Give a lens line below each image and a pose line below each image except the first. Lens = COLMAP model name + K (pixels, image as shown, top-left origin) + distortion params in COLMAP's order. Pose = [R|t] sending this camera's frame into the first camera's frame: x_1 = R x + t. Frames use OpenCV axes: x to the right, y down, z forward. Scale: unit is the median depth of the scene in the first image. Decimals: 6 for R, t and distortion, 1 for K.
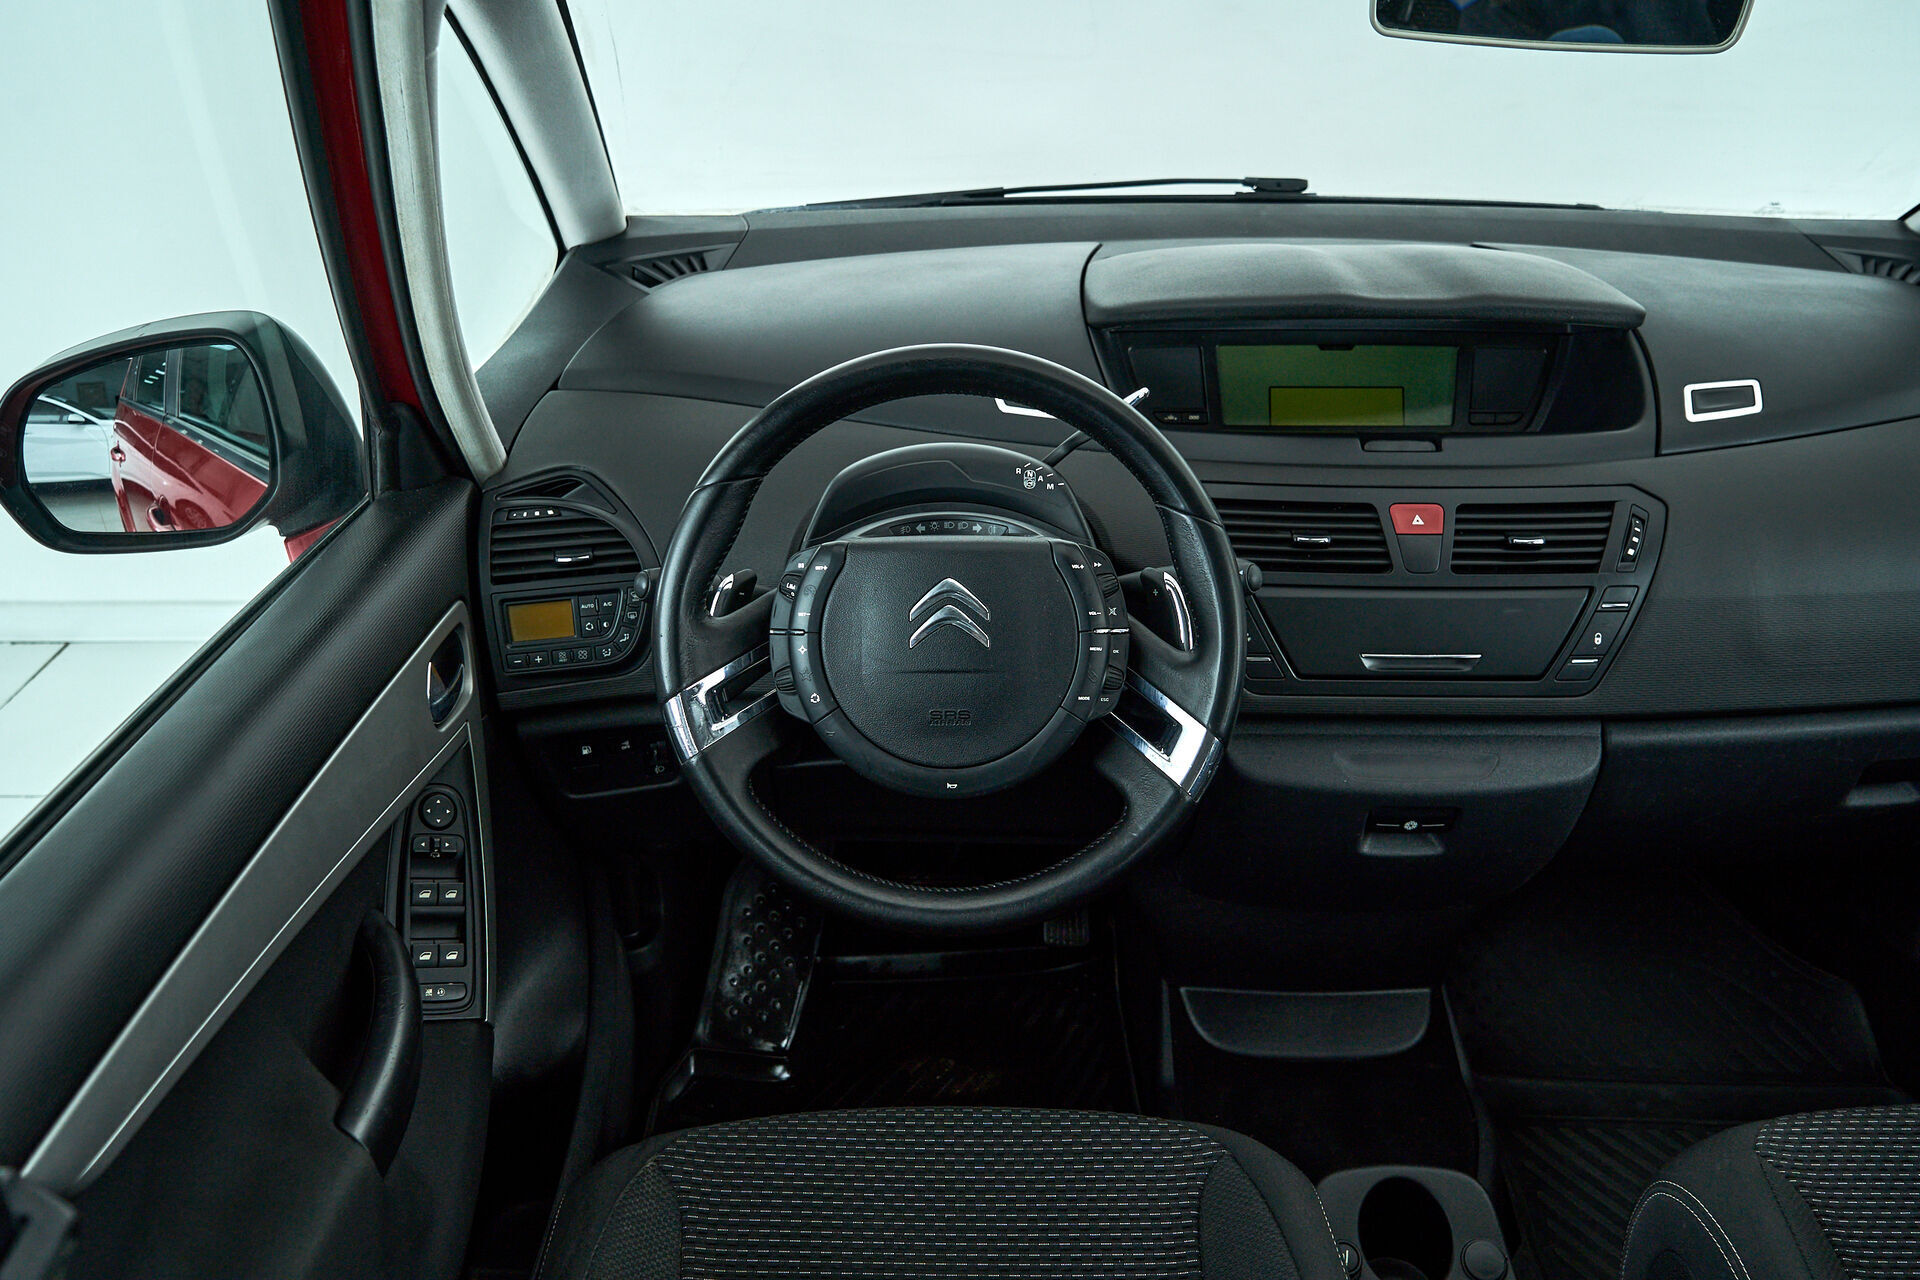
lens RADIAL K [[1615.0, 0, 931.4], [0, 1615.0, 649.0], [0, 0, 1]] dist [-0.001040, 0.011056]
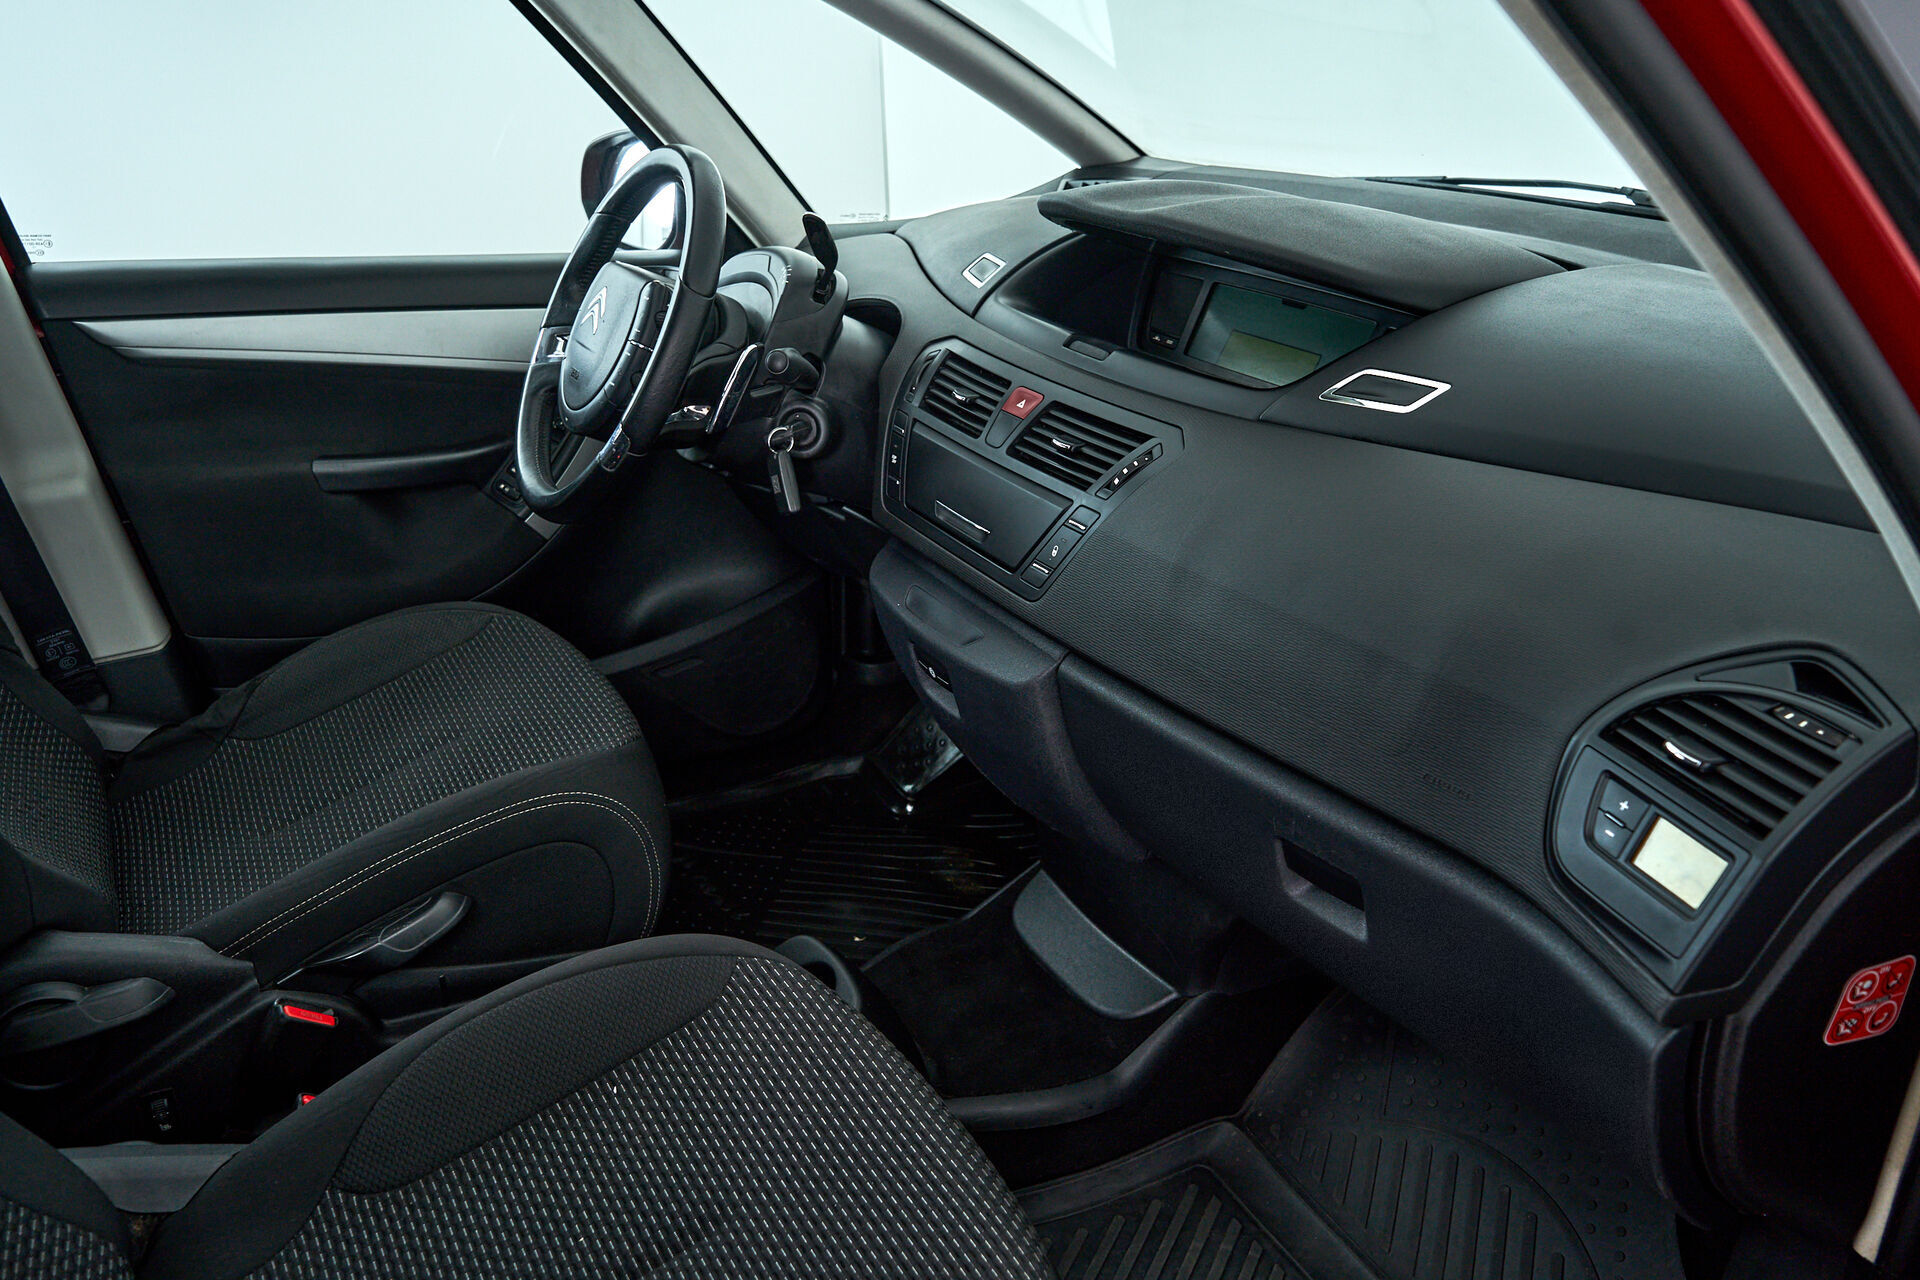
lens RADIAL K [[1615.0, 0, 921.7], [0, 1615.0, 613.3], [0, 0, 1]] dist [-0.001040, 0.011056]
pose [[0.437167, 0.321169, -0.840081, 1.194076], [-0.396799, 0.907119, 0.140309, -0.076484], [0.807116, 0.272004, 0.524002, 0.420366]]
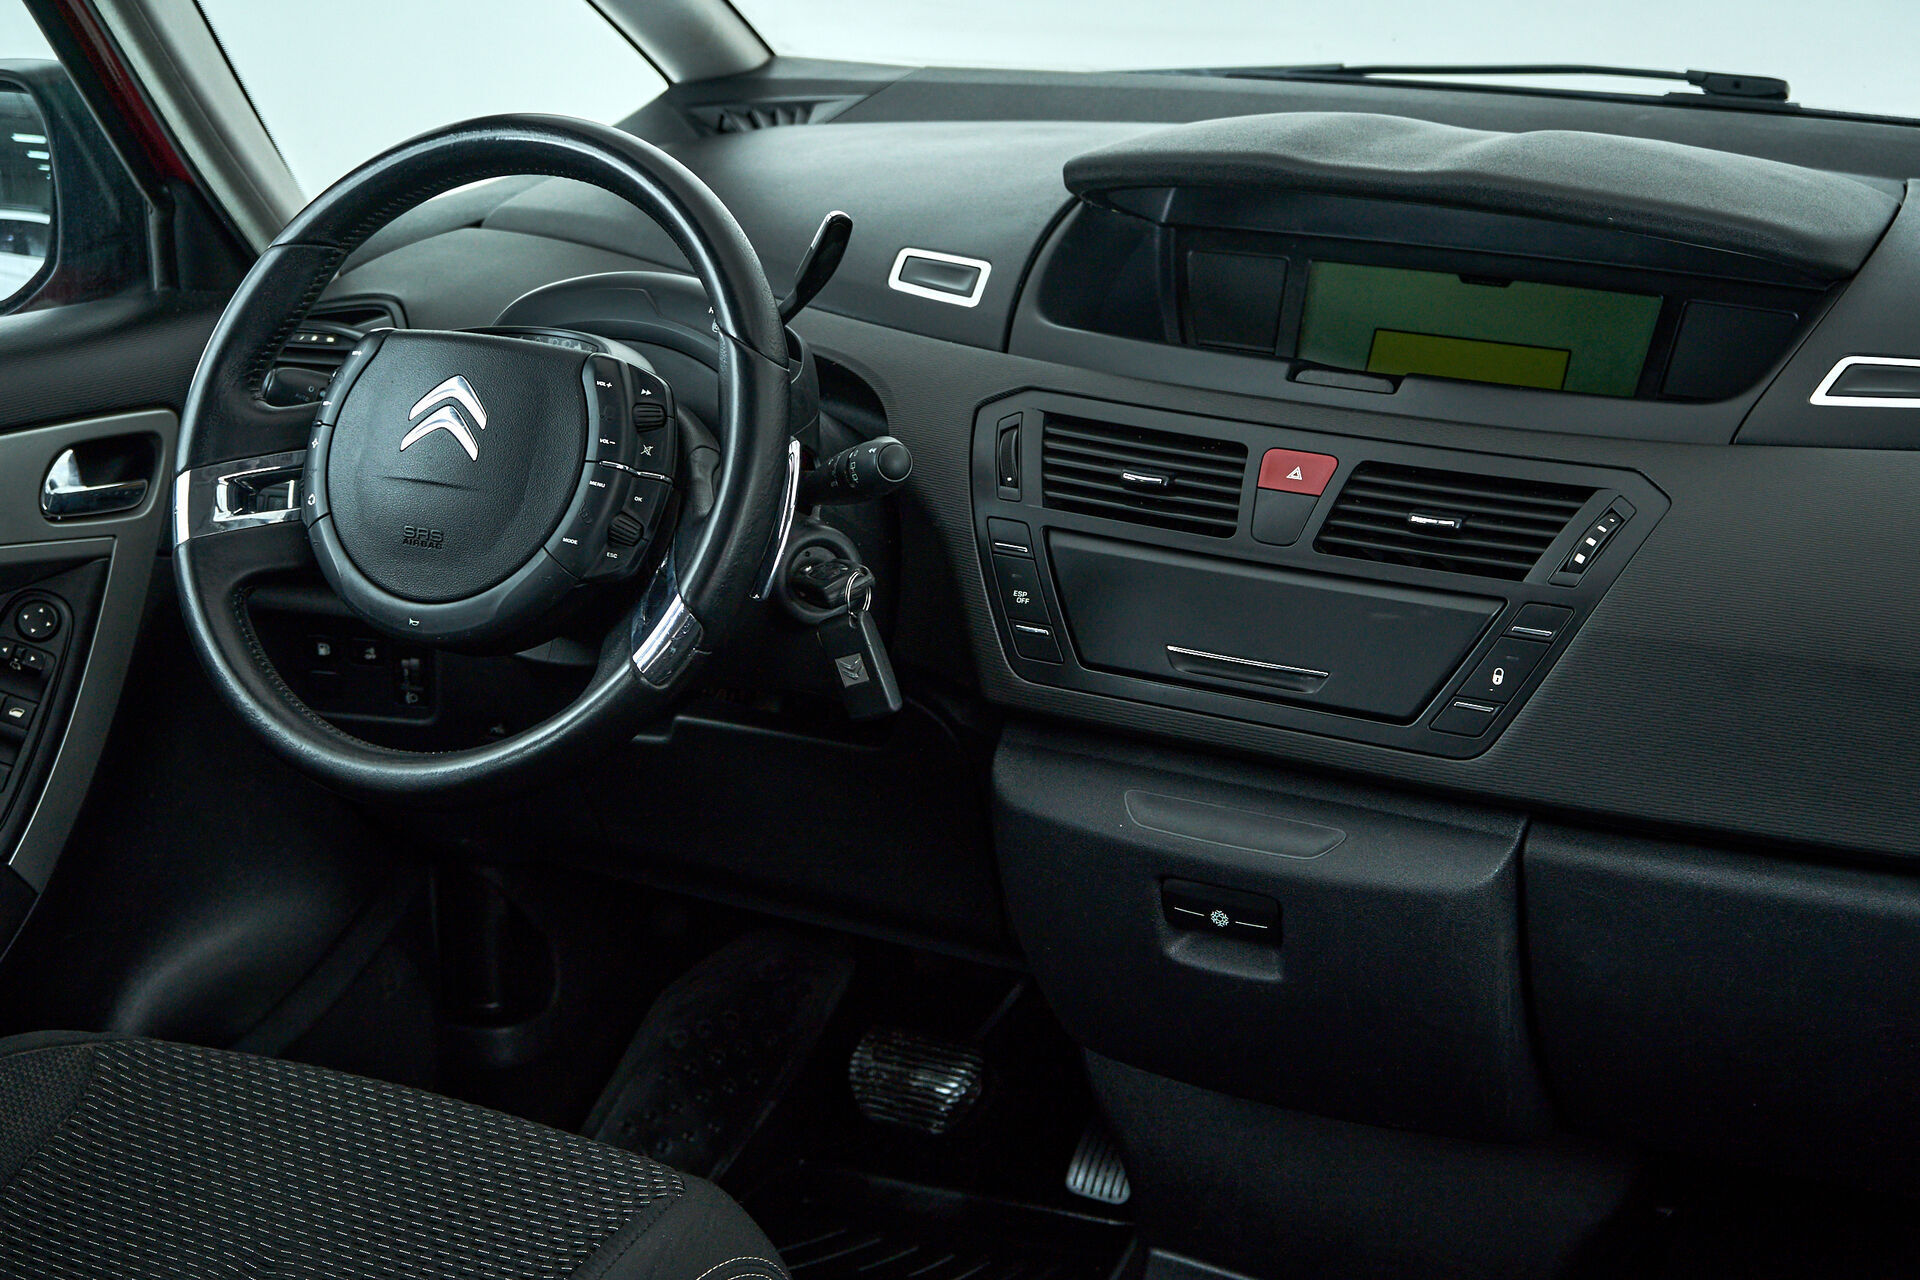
lens RADIAL K [[3474.2, 0, 963.0], [0, 3474.2, 645.5], [0, 0, 1]] dist [0.001826, 0.000000]
pose [[0.864838, 0.144002, -0.480957, 0.888077], [-0.223218, 0.968377, -0.111443, 0.184951], [0.449699, 0.203739, 0.869633, -0.330497]]
